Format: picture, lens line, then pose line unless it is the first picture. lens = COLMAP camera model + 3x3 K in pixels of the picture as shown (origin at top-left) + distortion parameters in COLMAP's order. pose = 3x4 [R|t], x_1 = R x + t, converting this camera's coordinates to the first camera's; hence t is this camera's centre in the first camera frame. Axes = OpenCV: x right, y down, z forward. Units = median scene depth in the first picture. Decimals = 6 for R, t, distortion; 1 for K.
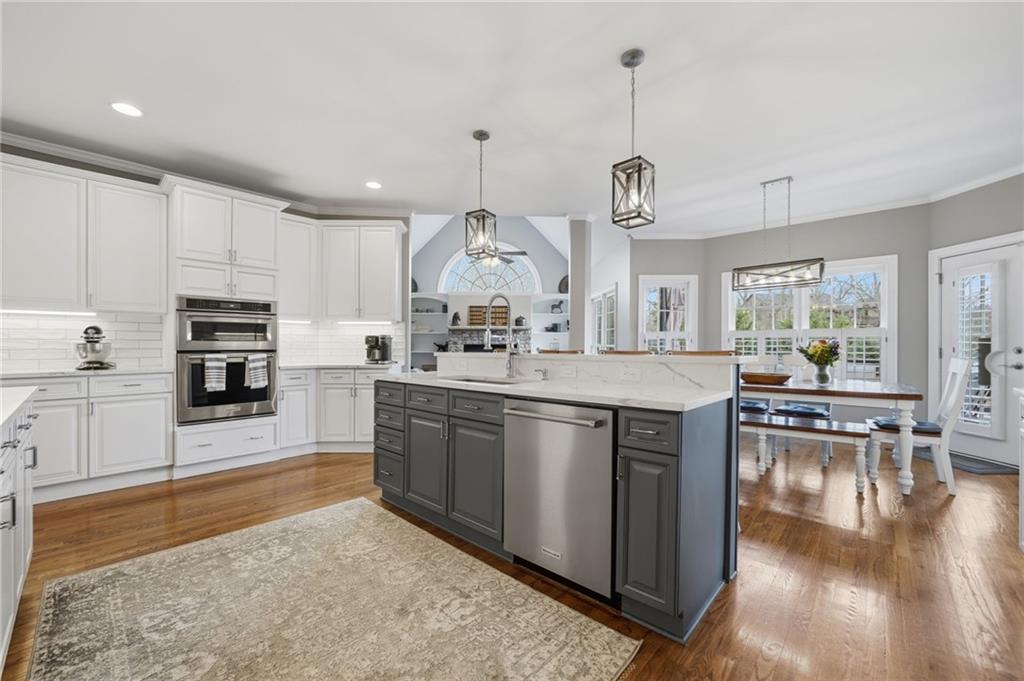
lens RADIAL K [[400.2, 0, 490.5], [0, 400.2, 347.5], [0, 0, 1]] dist [-0.008753, 0.000911]
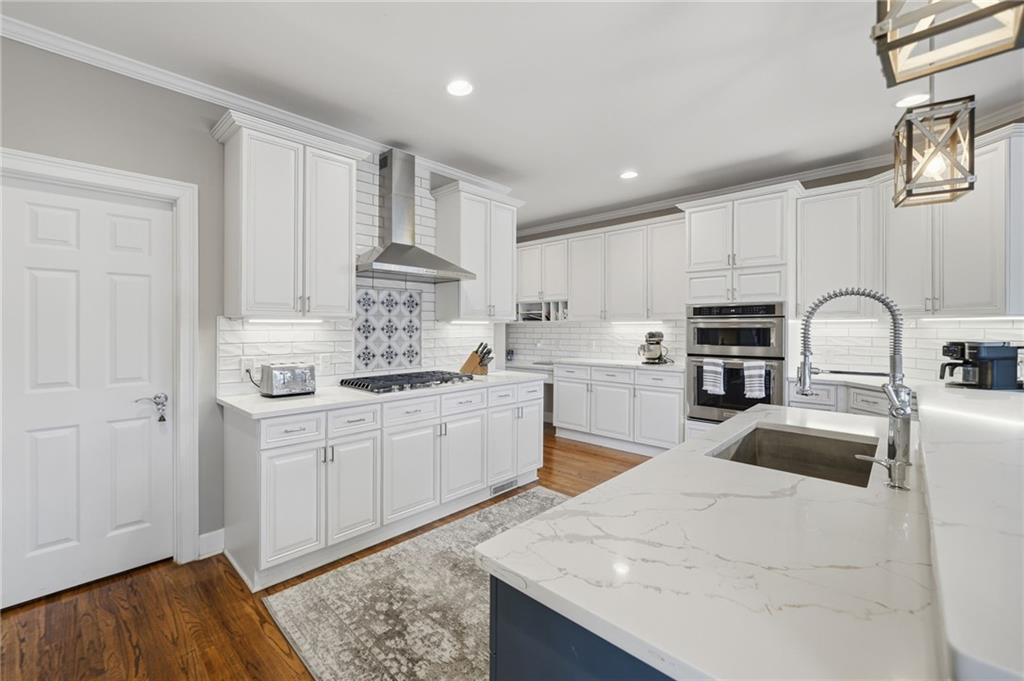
lens RADIAL K [[422.4, 0, 484.2], [0, 422.4, 326.5], [0, 0, 1]] dist [-0.010500, 0.000056]
pose [[-0.013187, -0.002493, -0.999910, 0.421667], [-0.001882, 0.999995, -0.002469, -0.064336], [0.999911, 0.001849, -0.013191, 0.419287]]
